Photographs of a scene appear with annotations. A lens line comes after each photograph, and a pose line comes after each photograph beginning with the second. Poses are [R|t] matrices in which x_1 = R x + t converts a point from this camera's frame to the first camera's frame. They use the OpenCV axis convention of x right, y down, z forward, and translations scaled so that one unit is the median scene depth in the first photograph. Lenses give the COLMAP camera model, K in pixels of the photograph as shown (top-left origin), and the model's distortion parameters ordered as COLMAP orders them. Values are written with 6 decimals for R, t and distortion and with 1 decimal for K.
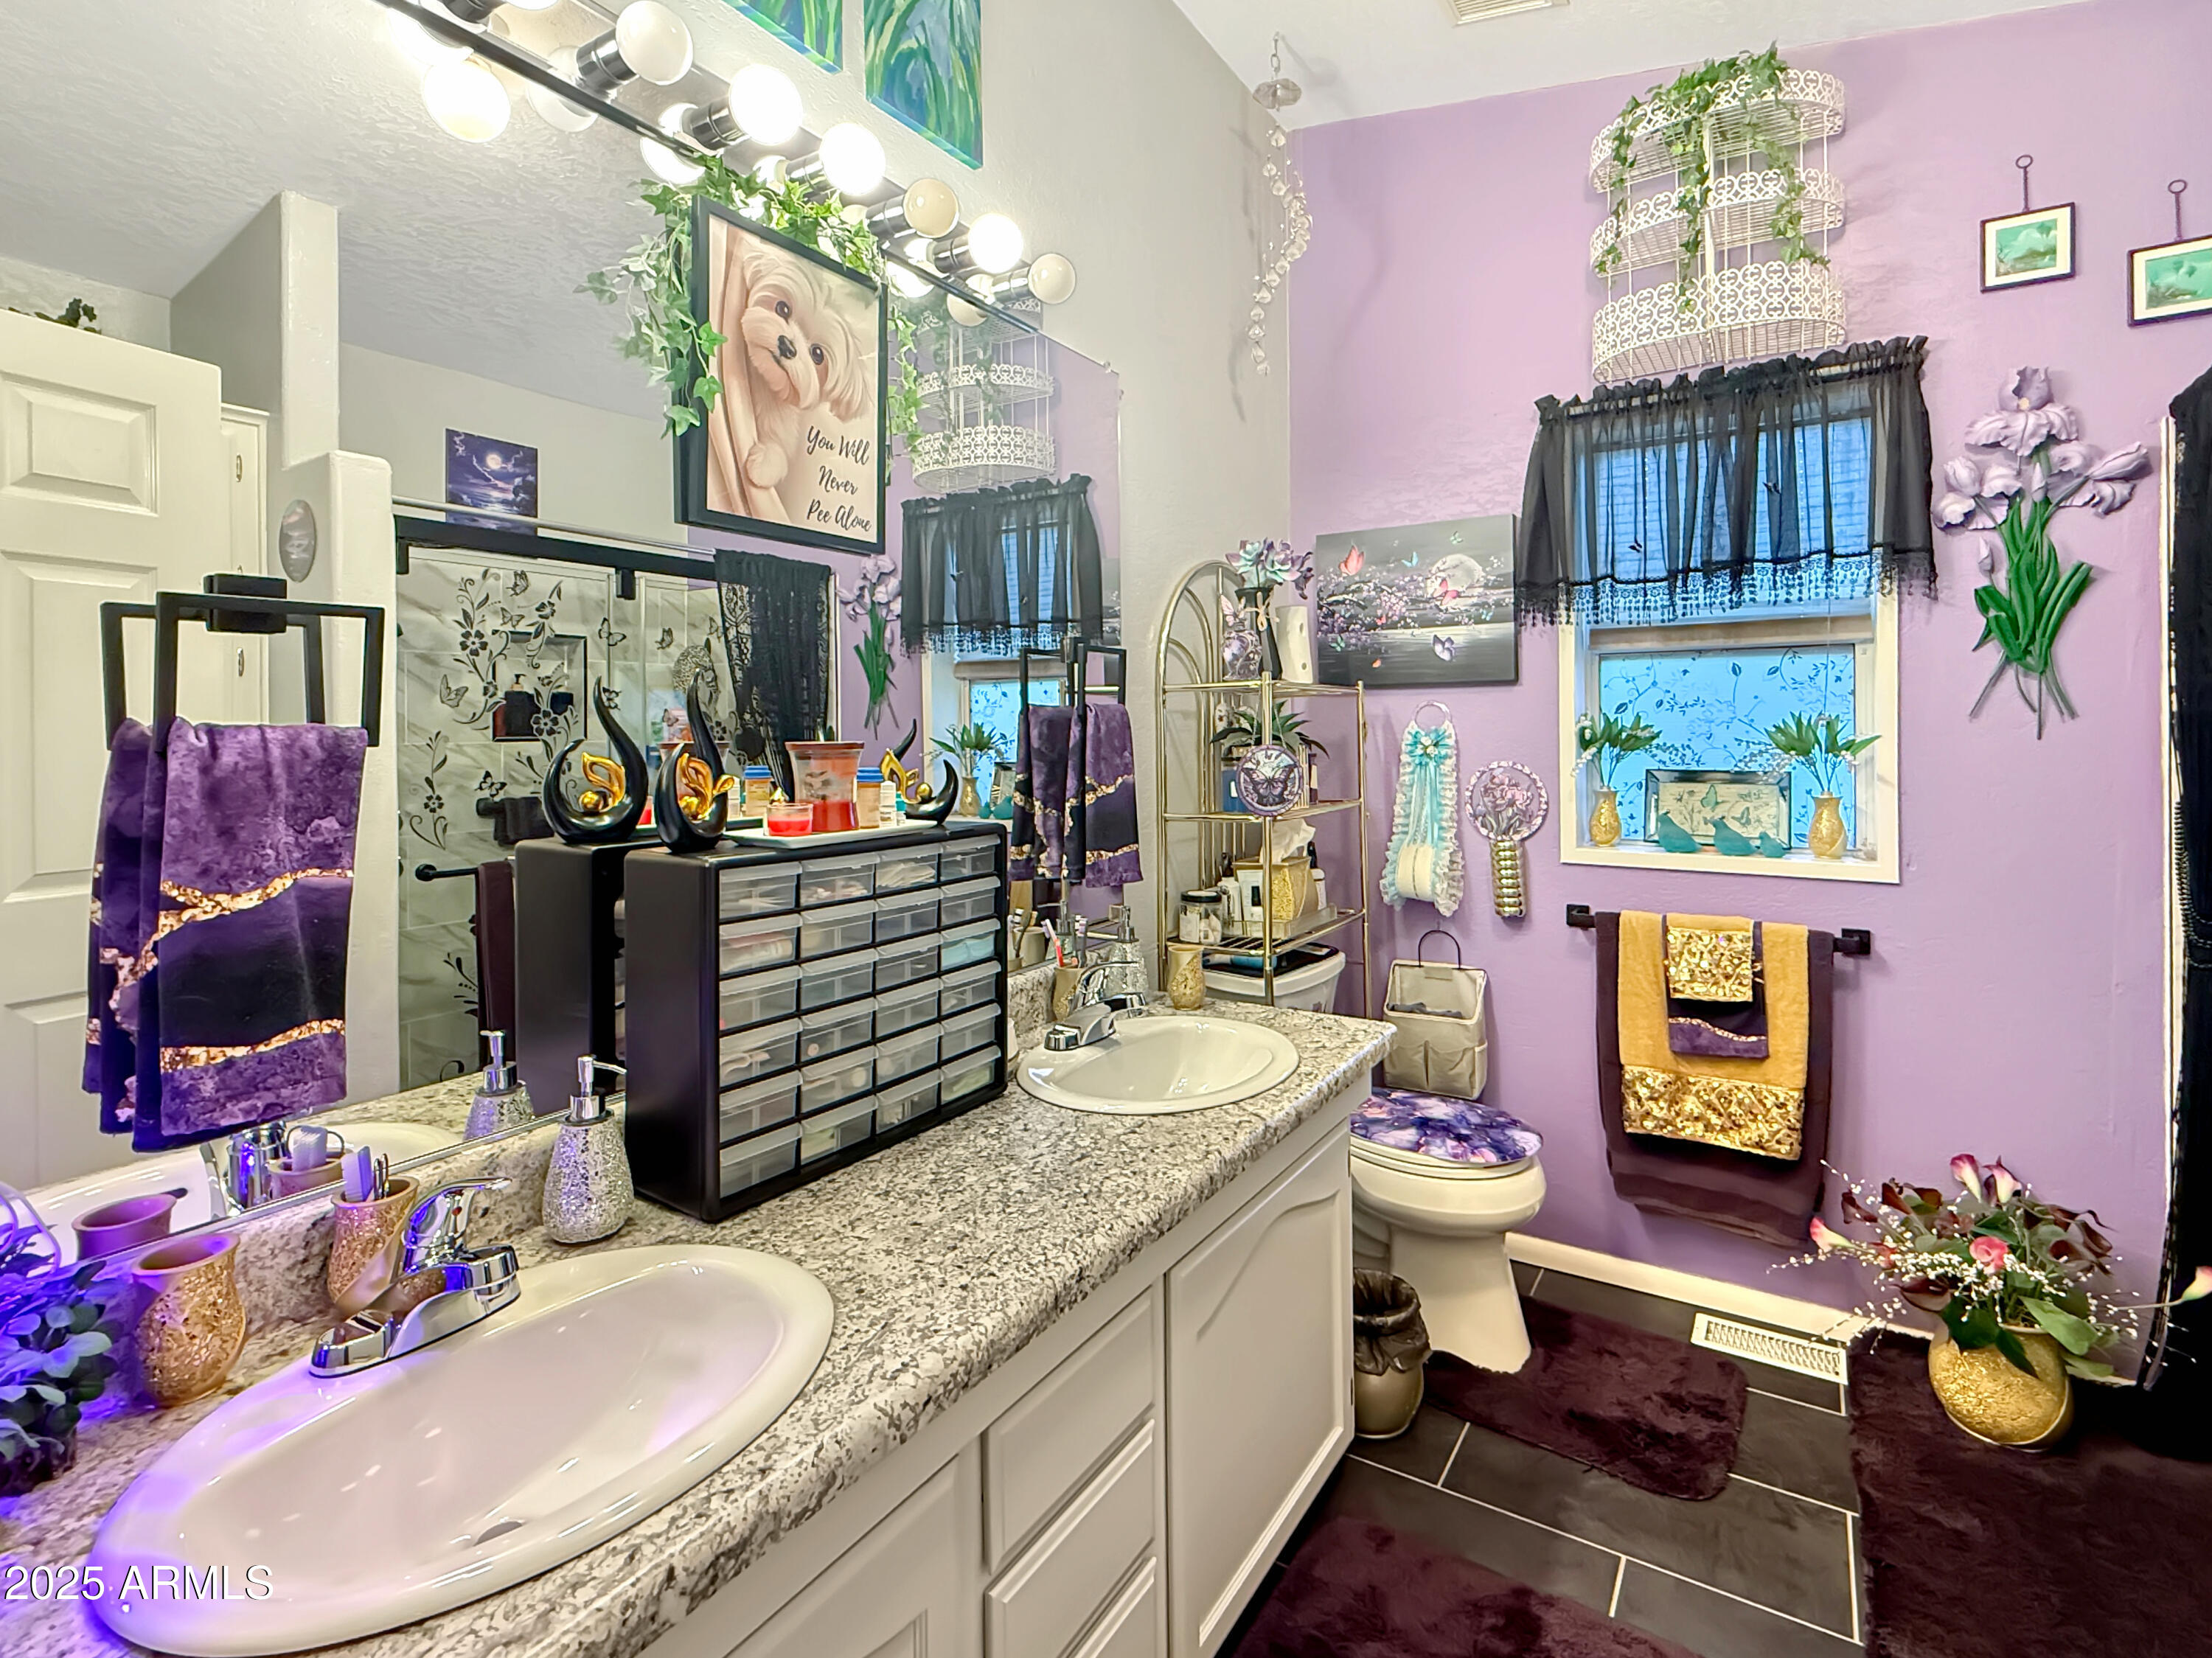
lens RADIAL K [[1071.5, 0, 1129.1], [0, 1071.5, 751.3], [0, 0, 1]] dist [-0.001535, -0.001023]
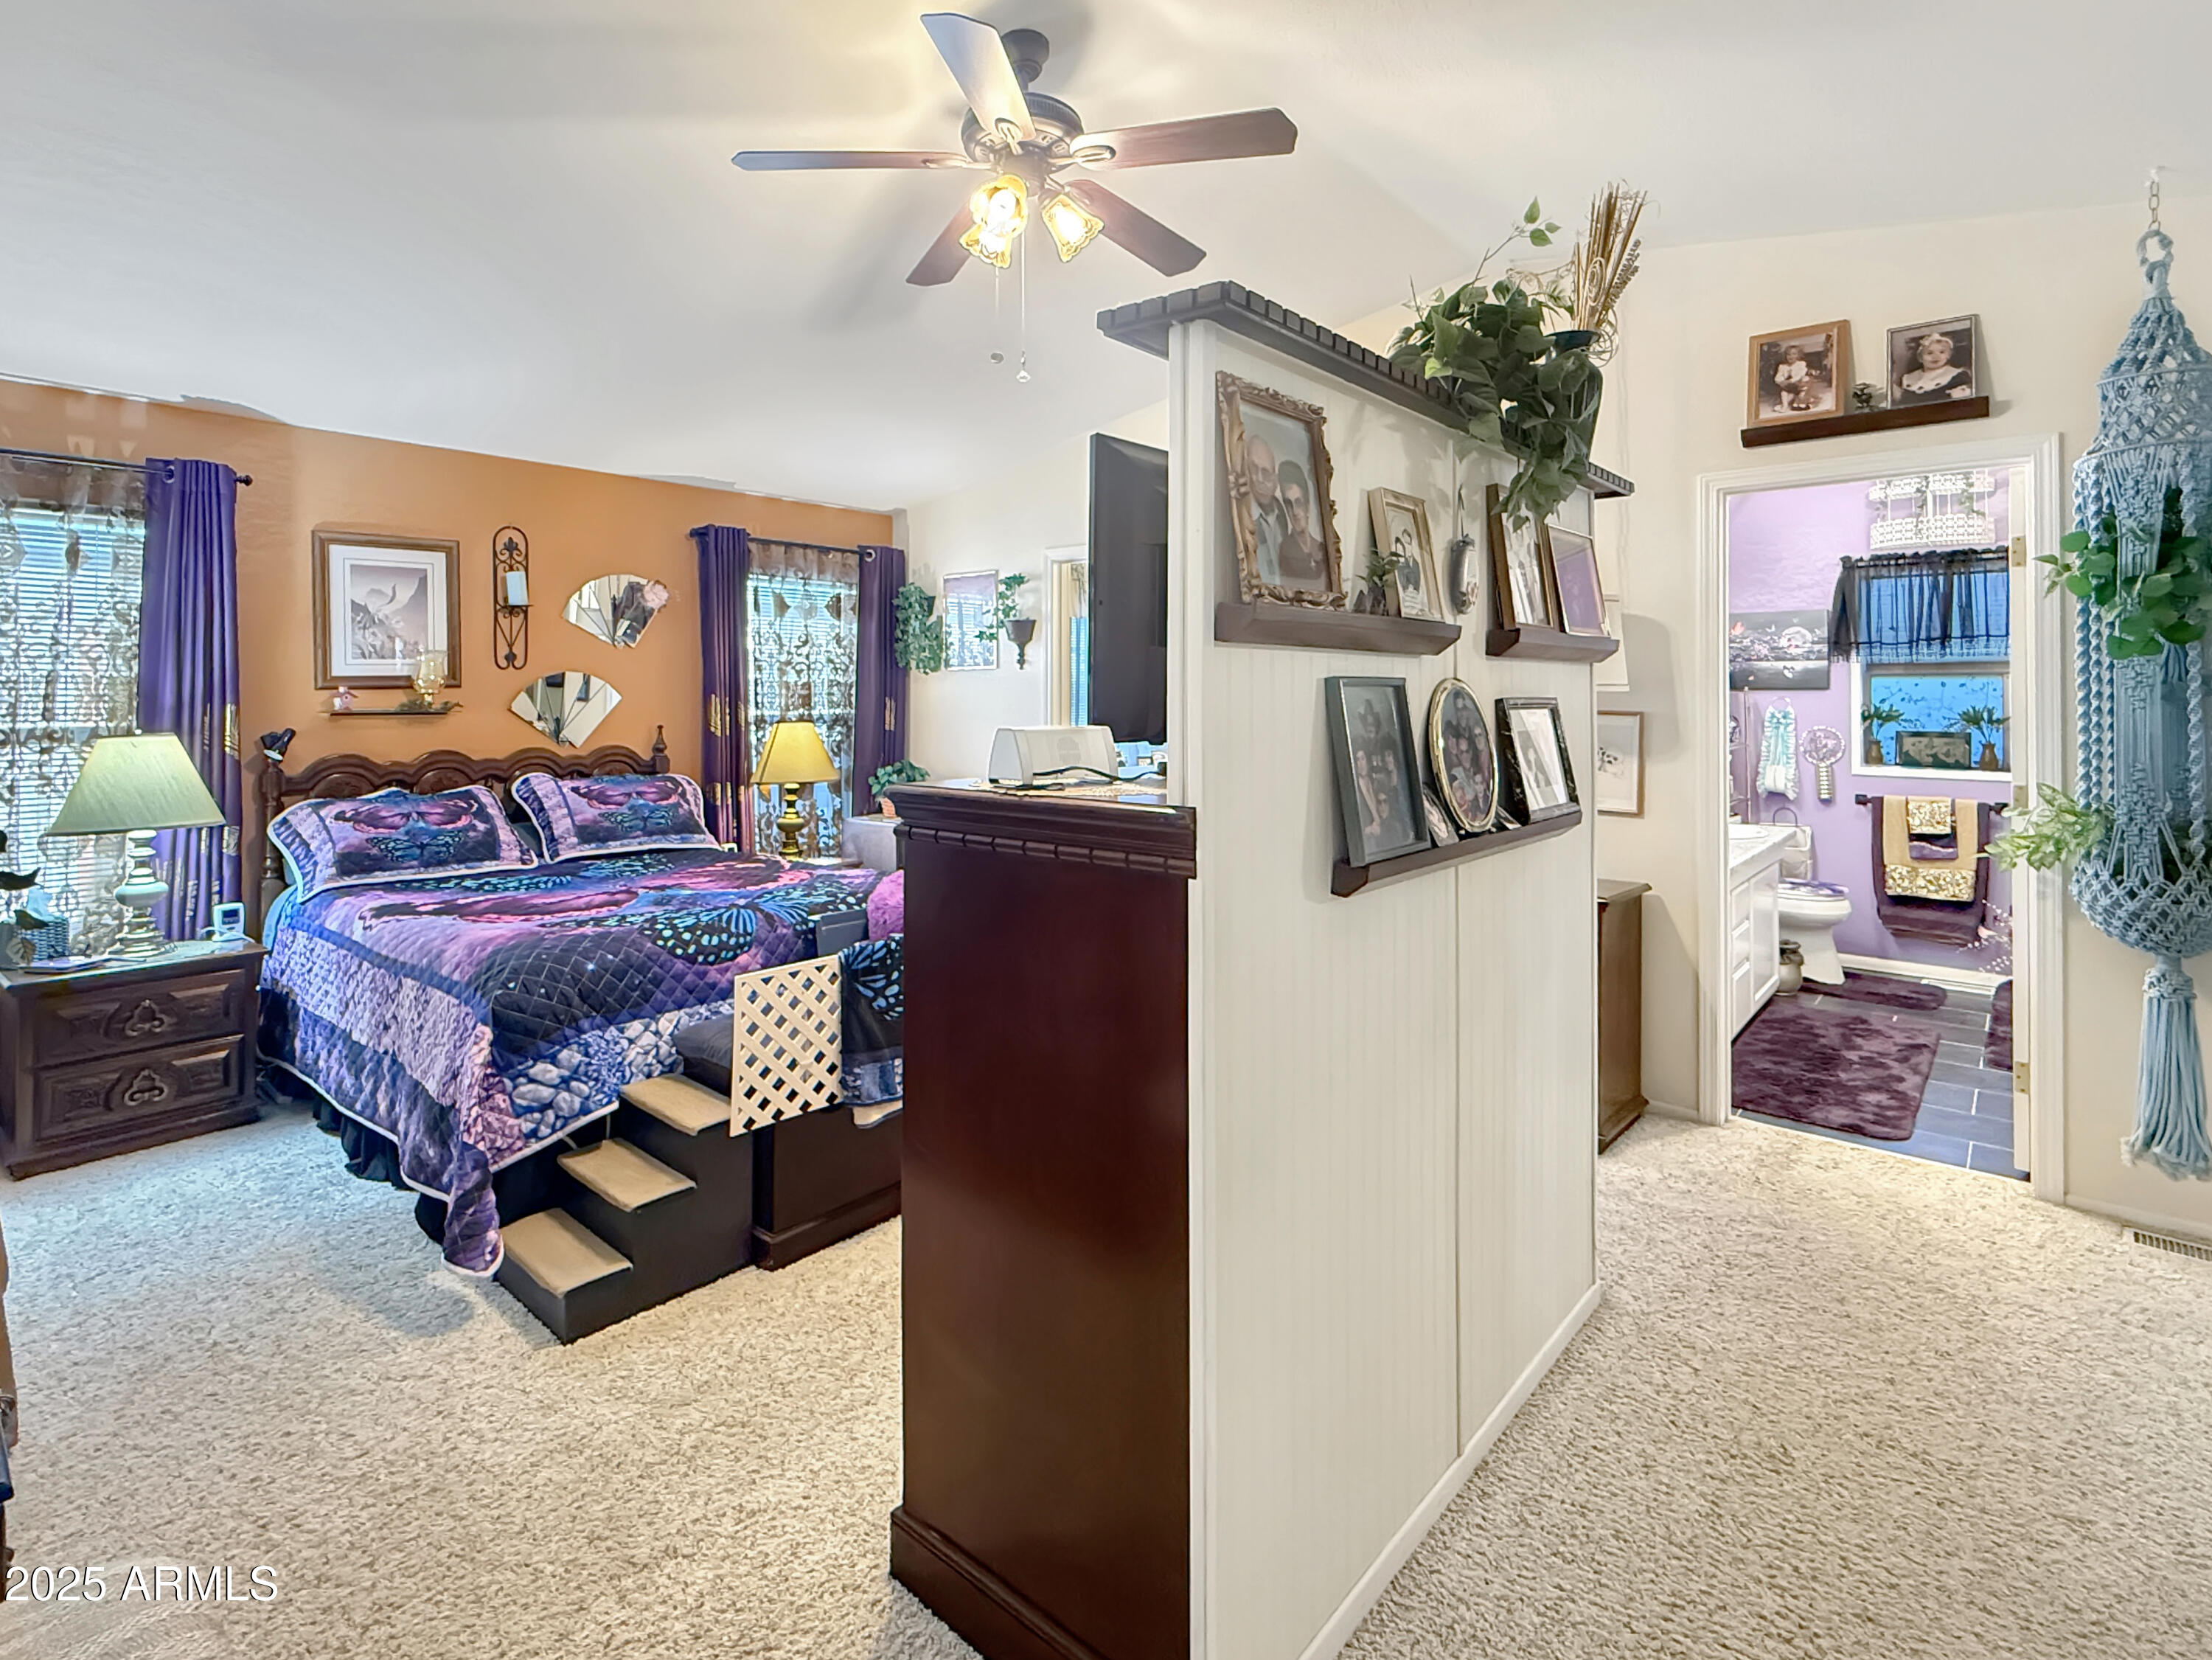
lens RADIAL K [[1071.7, 0, 1116.5], [0, 1071.7, 702.7], [0, 0, 1]] dist [-0.001535, -0.001023]
pose [[0.989095, 0.004290, -0.147213, -0.755576], [-0.005198, 0.999970, -0.005782, -0.018554], [0.147184, 0.006484, 0.989088, -1.364573]]
